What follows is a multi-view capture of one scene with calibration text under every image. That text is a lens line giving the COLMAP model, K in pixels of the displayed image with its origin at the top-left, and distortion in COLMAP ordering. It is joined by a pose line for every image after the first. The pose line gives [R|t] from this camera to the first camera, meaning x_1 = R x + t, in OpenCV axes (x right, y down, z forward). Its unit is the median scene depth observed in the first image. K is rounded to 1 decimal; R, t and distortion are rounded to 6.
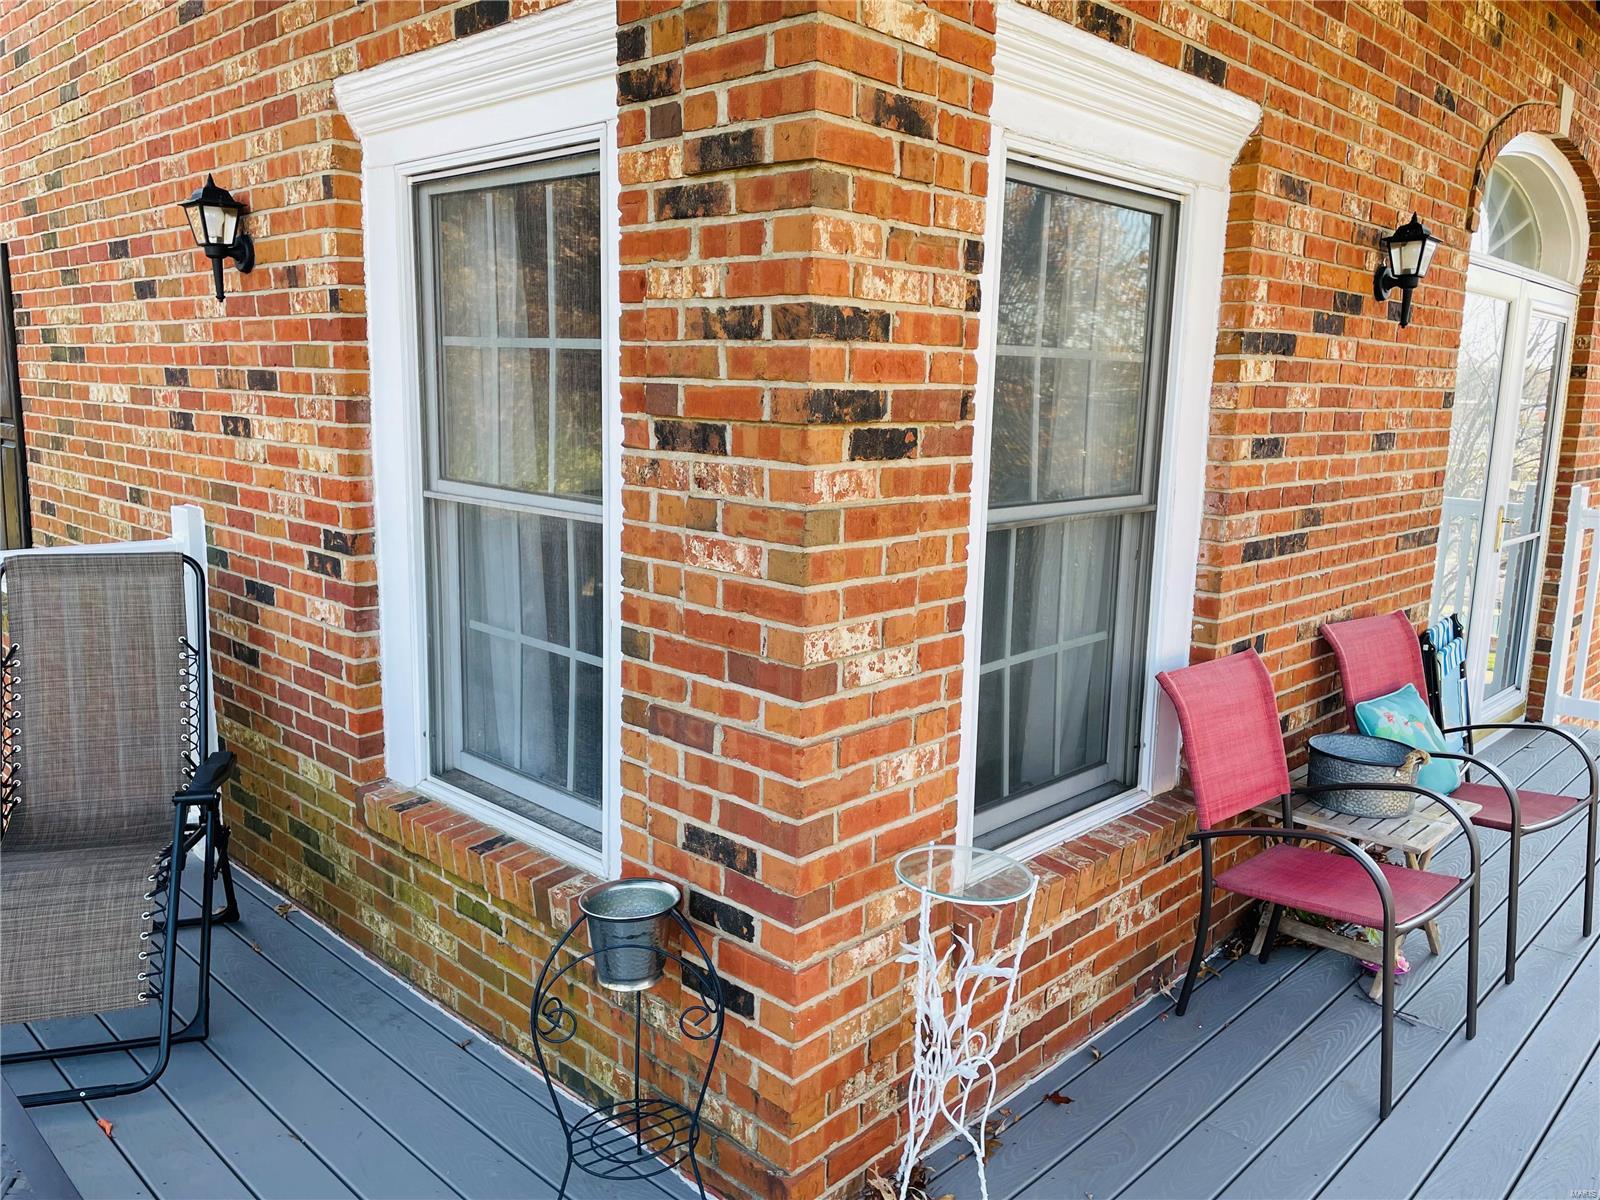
lens RADIAL K [[1213.9, 0, 809.3], [0, 1213.9, 598.6], [0, 0, 1]] dist [0.102242, -0.140631]
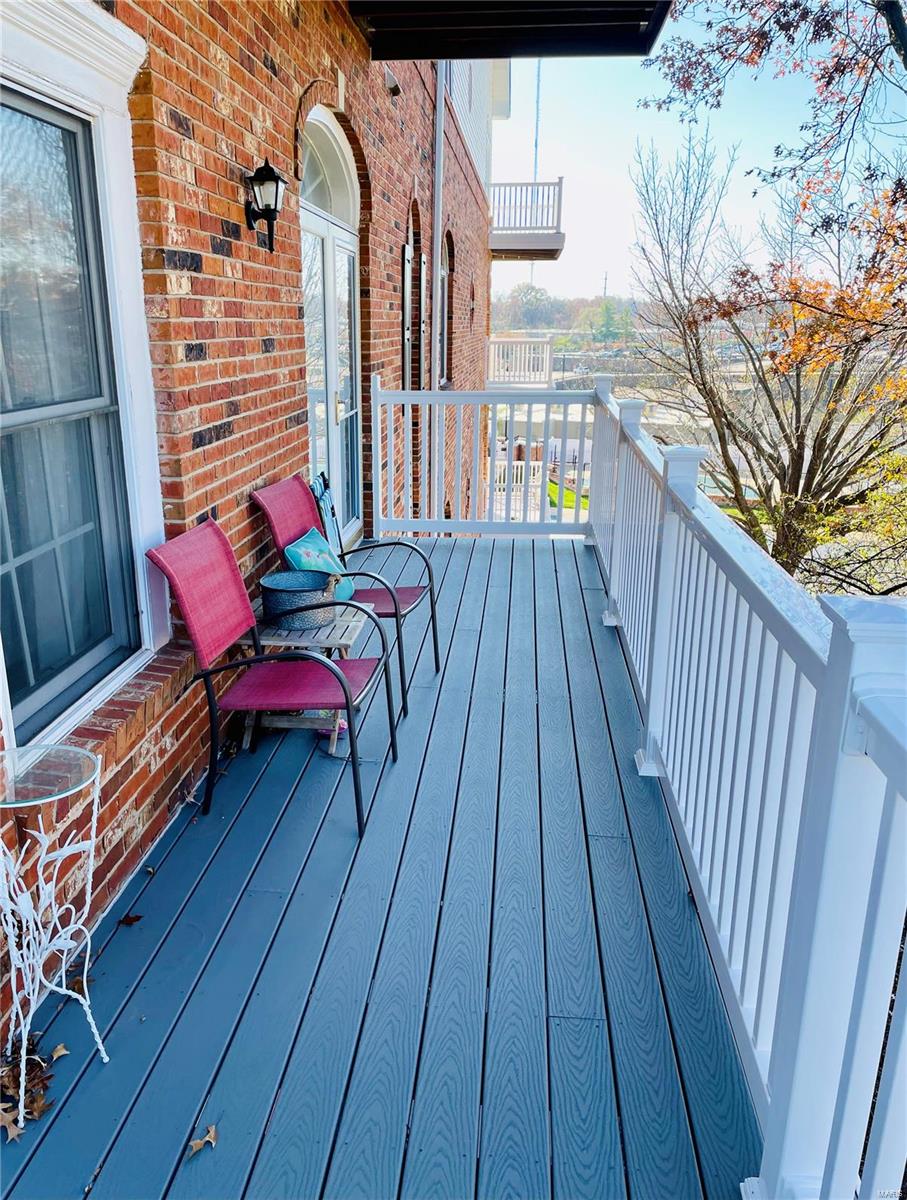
lens RADIAL K [[918.5, 0, 452.0], [0, 918.5, 604.2], [0, 0, 1]] dist [0.090841, -0.123064]
pose [[0.779628, -0.201027, 0.593101, -0.022663], [0.119221, 0.977401, 0.174568, -0.008705], [-0.614790, -0.065387, 0.785976, 0.104673]]
